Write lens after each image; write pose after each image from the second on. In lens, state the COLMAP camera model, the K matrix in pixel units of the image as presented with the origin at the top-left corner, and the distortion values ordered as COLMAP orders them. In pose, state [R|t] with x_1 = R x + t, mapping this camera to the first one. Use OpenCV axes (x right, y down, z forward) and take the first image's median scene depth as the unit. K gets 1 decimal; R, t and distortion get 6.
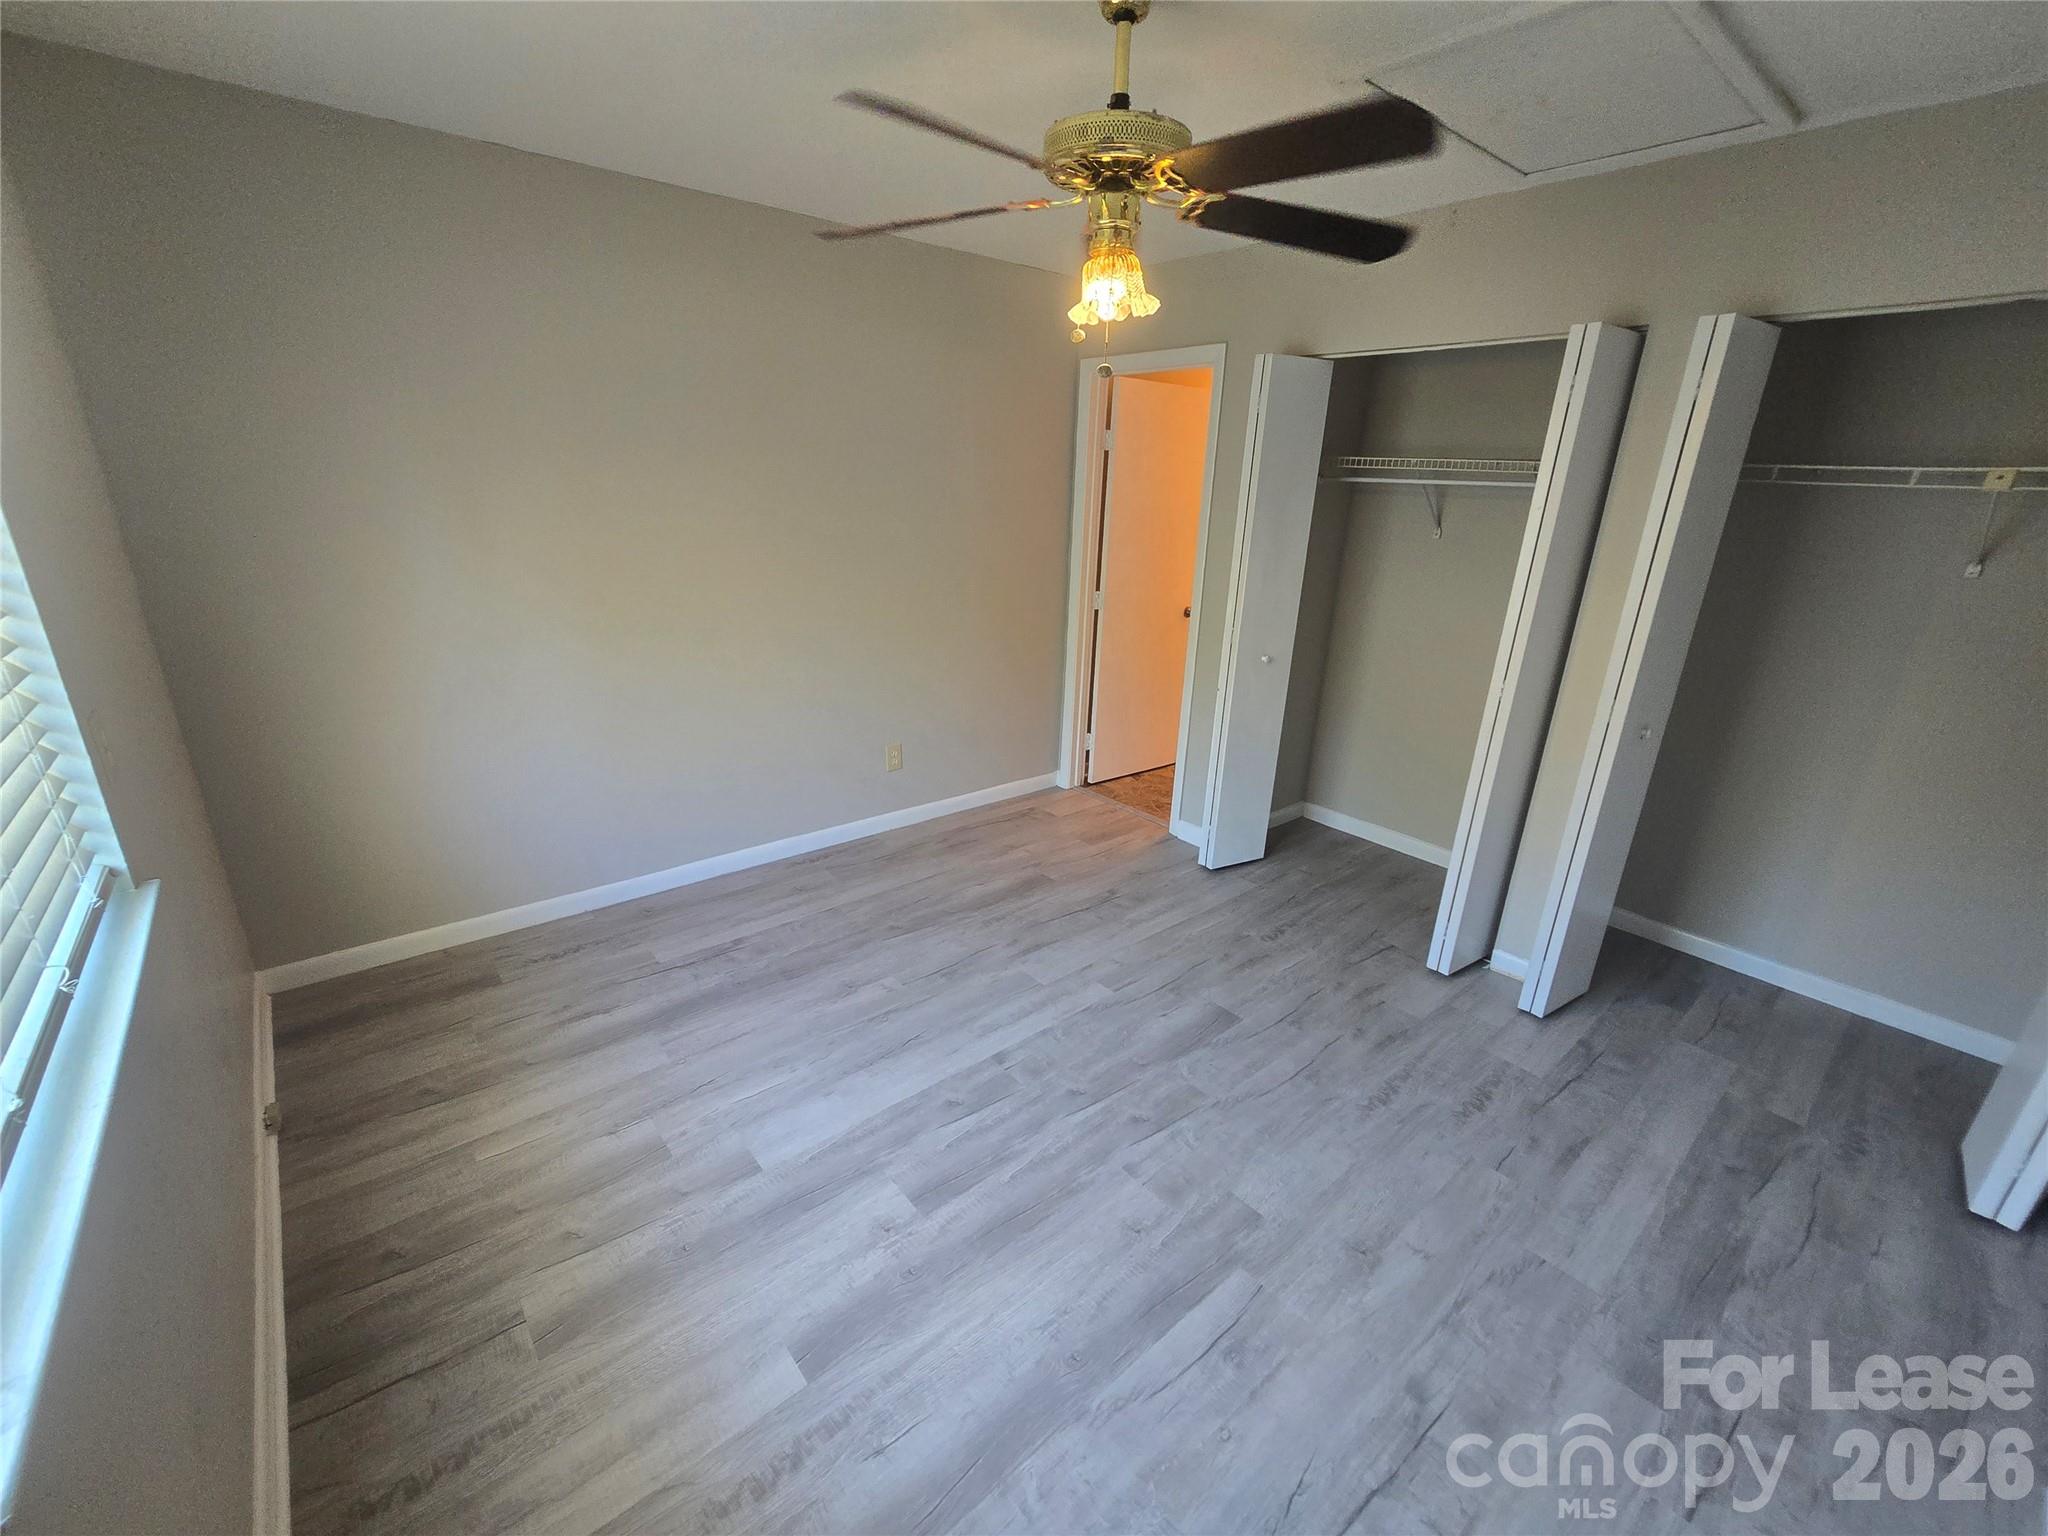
lens RADIAL K [[843.2, 0, 1027.2], [0, 843.2, 776.1], [0, 0, 1]] dist [-0.002538, -0.000957]
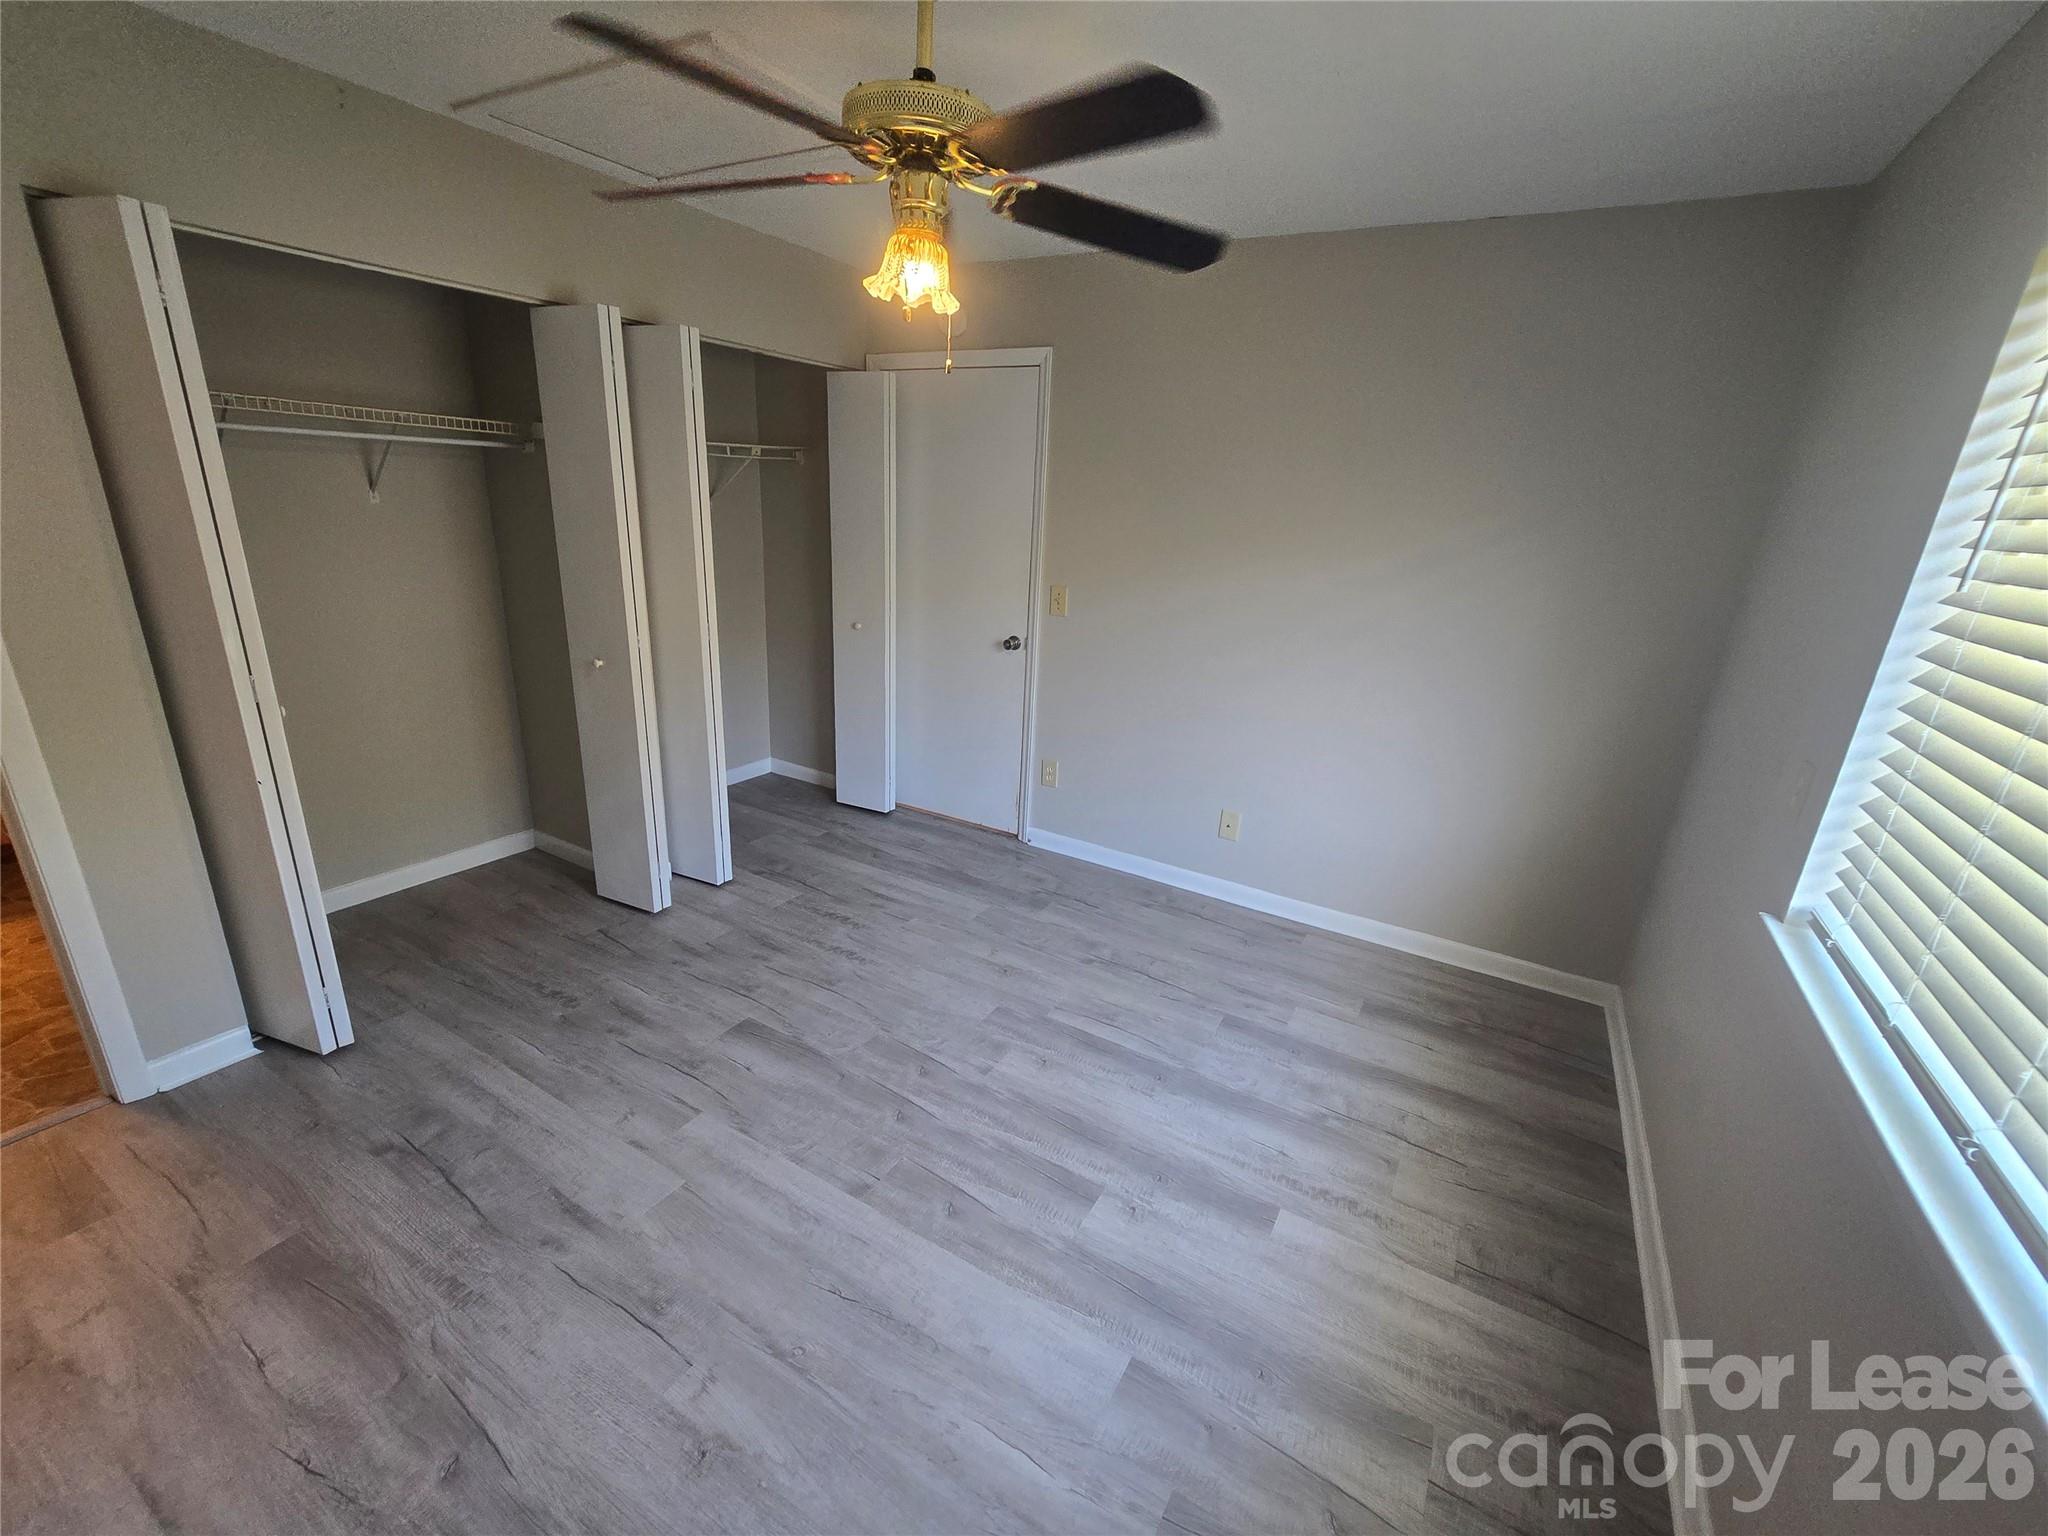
lens RADIAL K [[860.5, 0, 1027.3], [0, 860.5, 766.2], [0, 0, 1]] dist [-0.005448, 0.001072]
pose [[-0.331831, -0.336218, 0.881389, -0.736431], [0.253507, 0.868176, 0.426620, -0.355745], [-0.908638, 0.365004, -0.202853, 0.956203]]
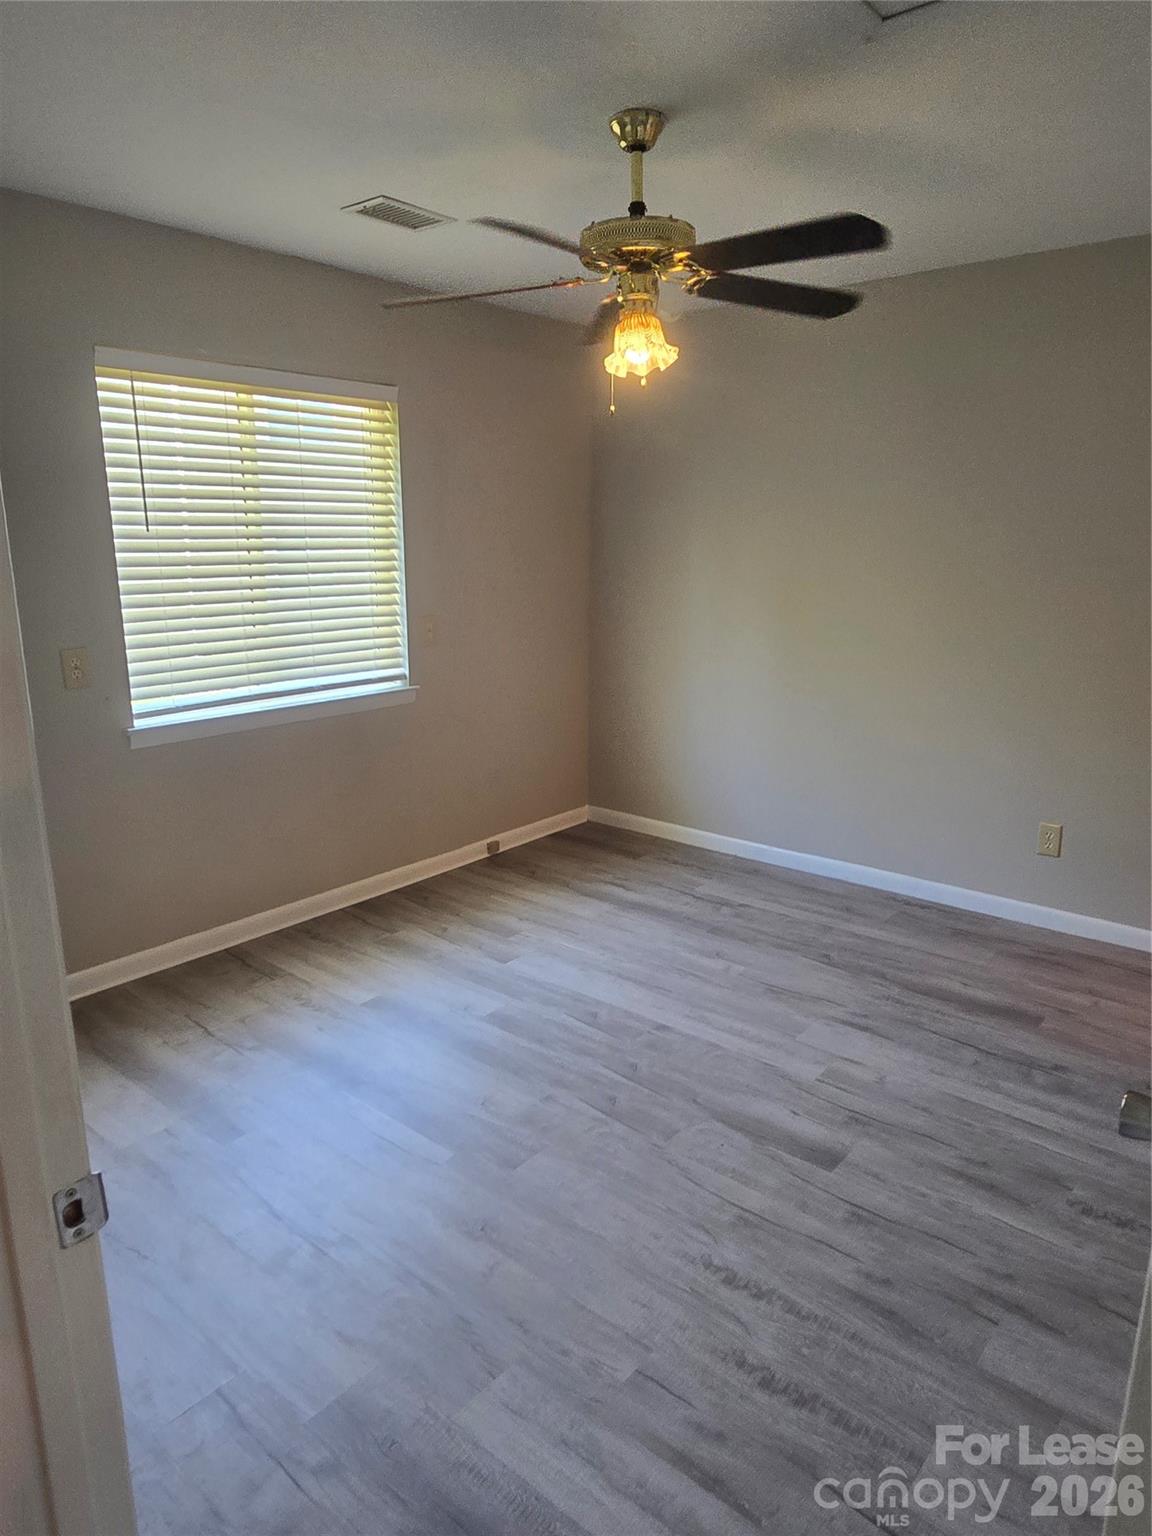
lens RADIAL K [[994.2, 0, 564.7], [0, 994.2, 746.4], [0, 0, 1]] dist [0.004731, 0.003045]
pose [[0.163896, 0.175014, -0.970829, 1.217369], [-0.324093, 0.939061, 0.114574, -0.116075], [0.931720, 0.295861, 0.210630, 0.560699]]
